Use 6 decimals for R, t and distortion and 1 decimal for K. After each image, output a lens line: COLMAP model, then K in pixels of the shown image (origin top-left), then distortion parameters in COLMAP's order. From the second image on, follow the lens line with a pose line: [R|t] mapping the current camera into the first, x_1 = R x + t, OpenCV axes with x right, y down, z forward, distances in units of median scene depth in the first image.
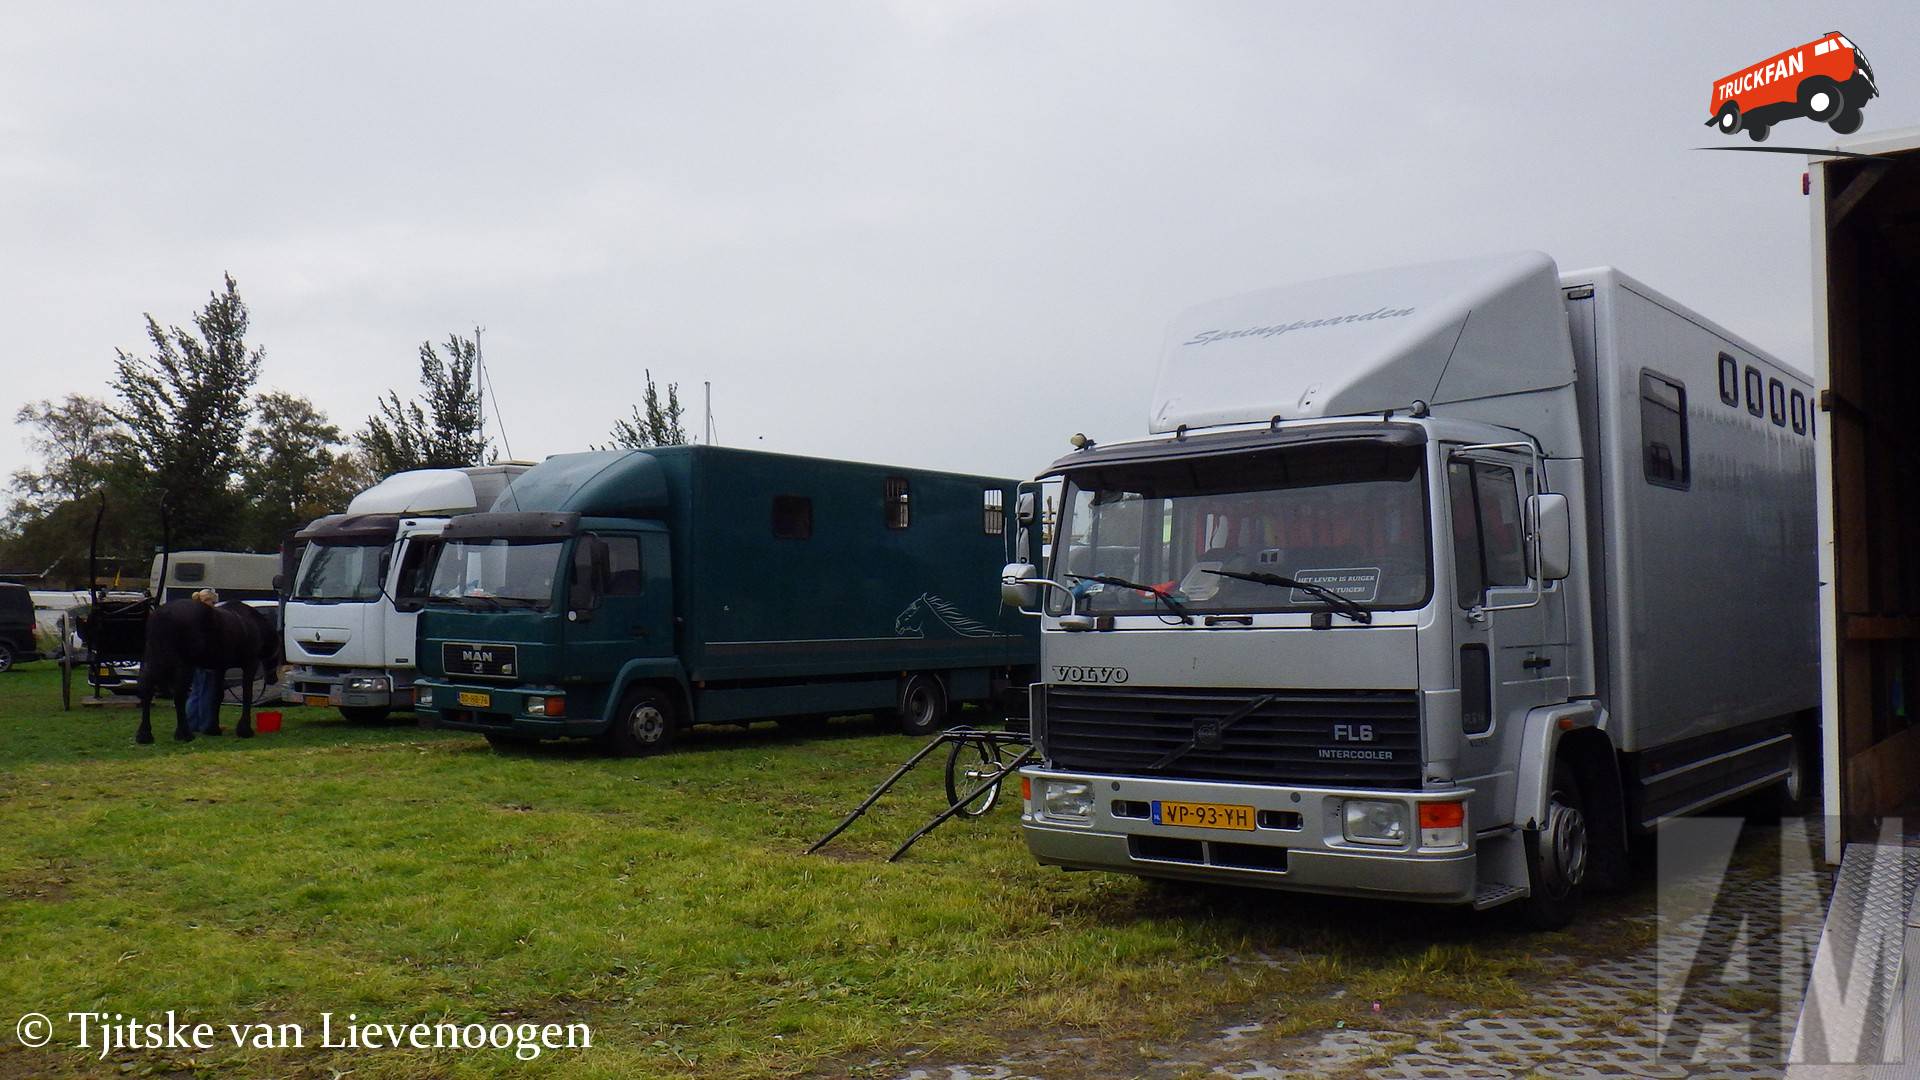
lens RADIAL K [[1486.8, 0, 960.0], [0, 1486.8, 540.0], [0, 0, 1]] dist [-0.001926, -0.000696]
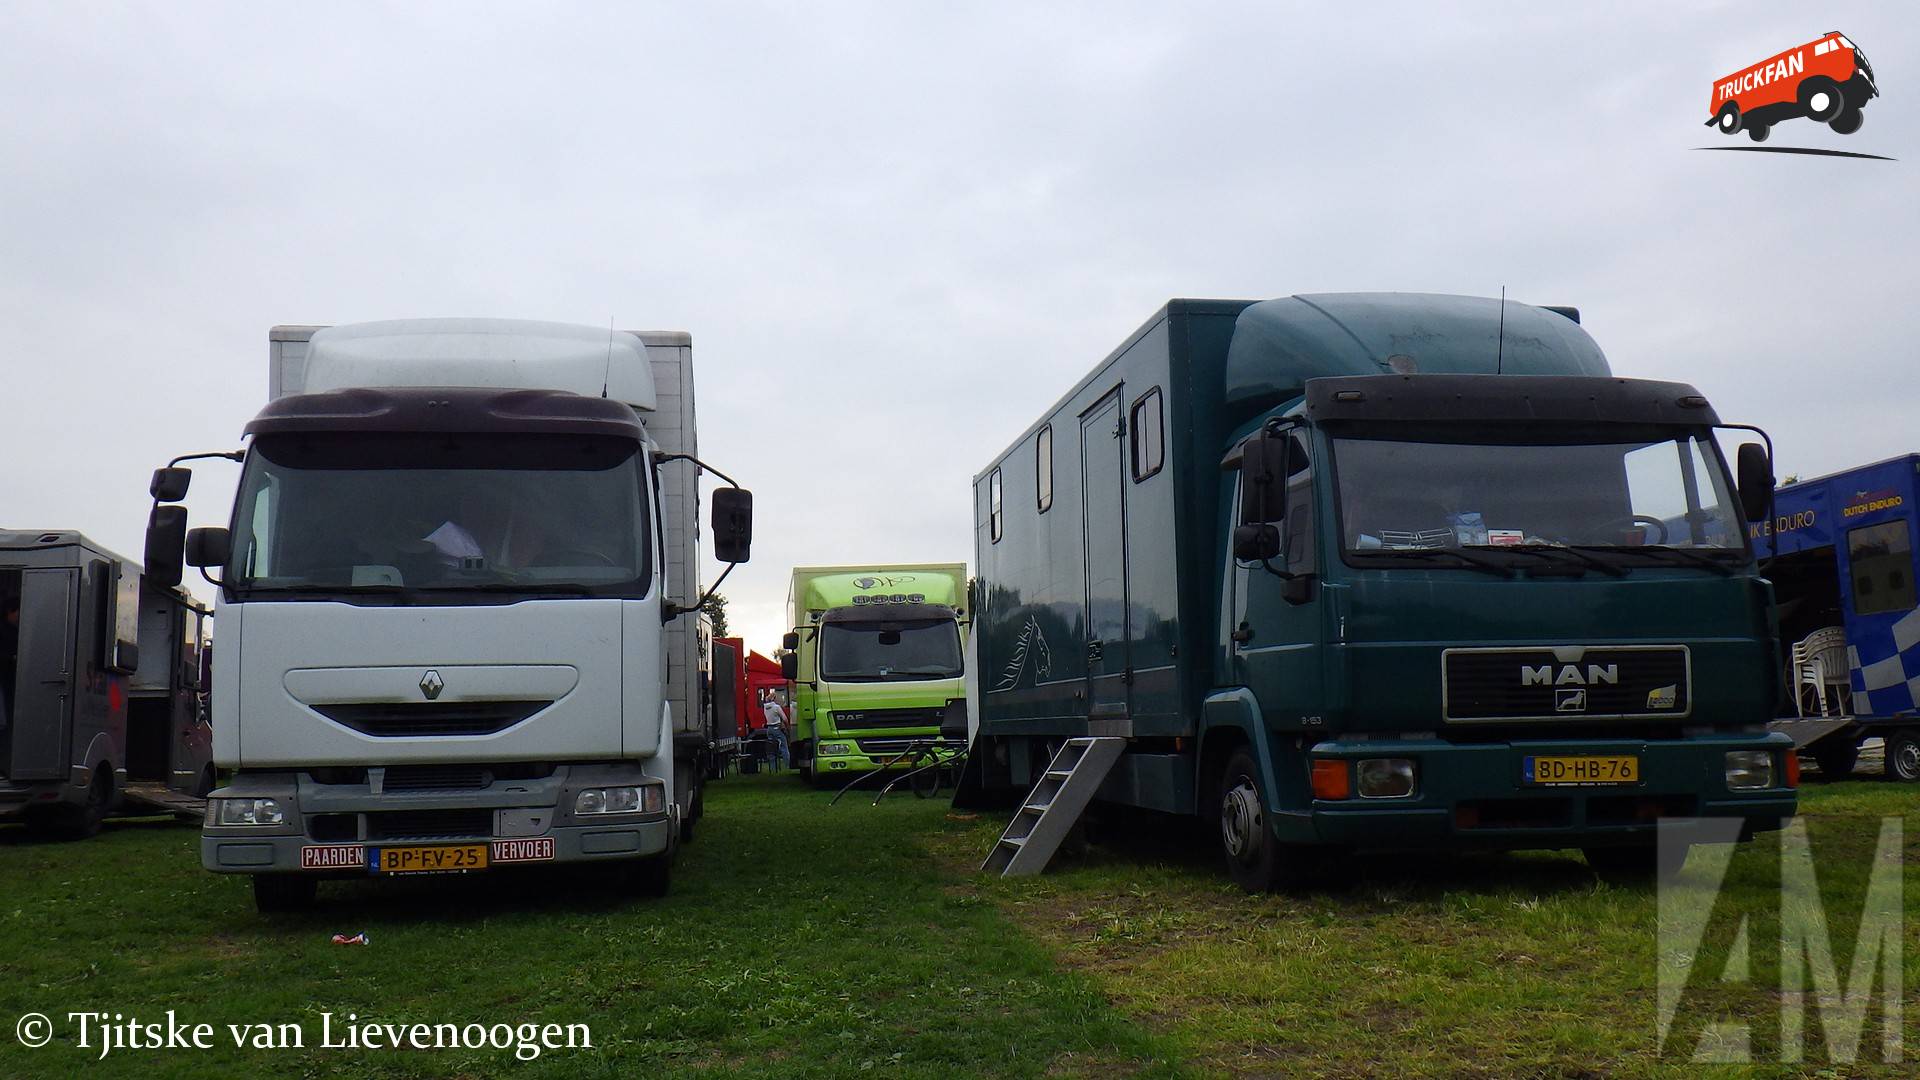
lens RADIAL K [[1486.8, 0, 960.0], [0, 1486.8, 540.0], [0, 0, 1]] dist [-0.001926, -0.000696]
pose [[0.684790, 0.049015, 0.727091, -0.779271], [-0.000100, 0.997742, -0.067165, 0.066841], [-0.728741, 0.045921, 0.683248, 0.814311]]
